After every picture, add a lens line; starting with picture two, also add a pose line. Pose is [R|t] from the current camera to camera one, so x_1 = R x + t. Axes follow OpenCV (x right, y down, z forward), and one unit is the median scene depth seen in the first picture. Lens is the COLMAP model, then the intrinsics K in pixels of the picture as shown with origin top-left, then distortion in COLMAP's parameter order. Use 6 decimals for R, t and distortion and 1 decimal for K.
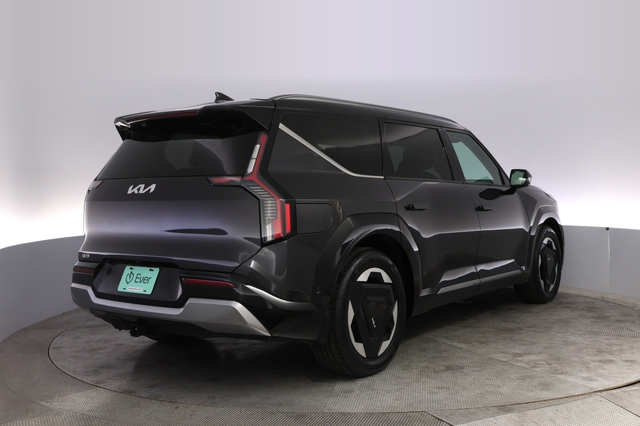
lens RADIAL K [[534.0, 0, 320.0], [0, 534.0, 213.0], [0, 0, 1]] dist [0.001009, -0.001177]
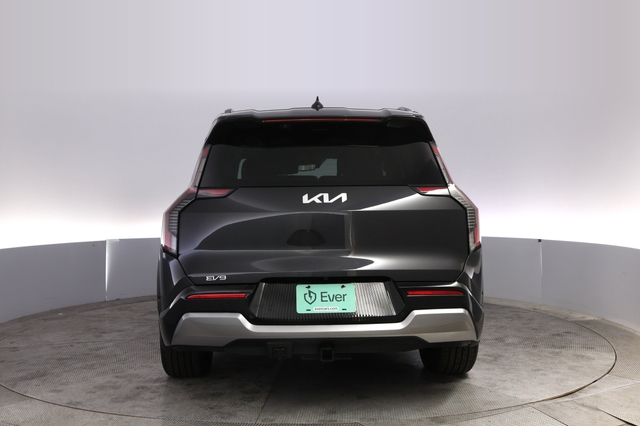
lens RADIAL K [[534.0, 0, 320.0], [0, 534.0, 213.0], [0, 0, 1]] dist [0.001009, -0.001177]
pose [[0.879157, -0.011143, 0.476401, -0.765063], [0.024348, 0.999471, -0.021554, -0.000368], [-0.475909, 0.030548, 0.878964, 0.201564]]
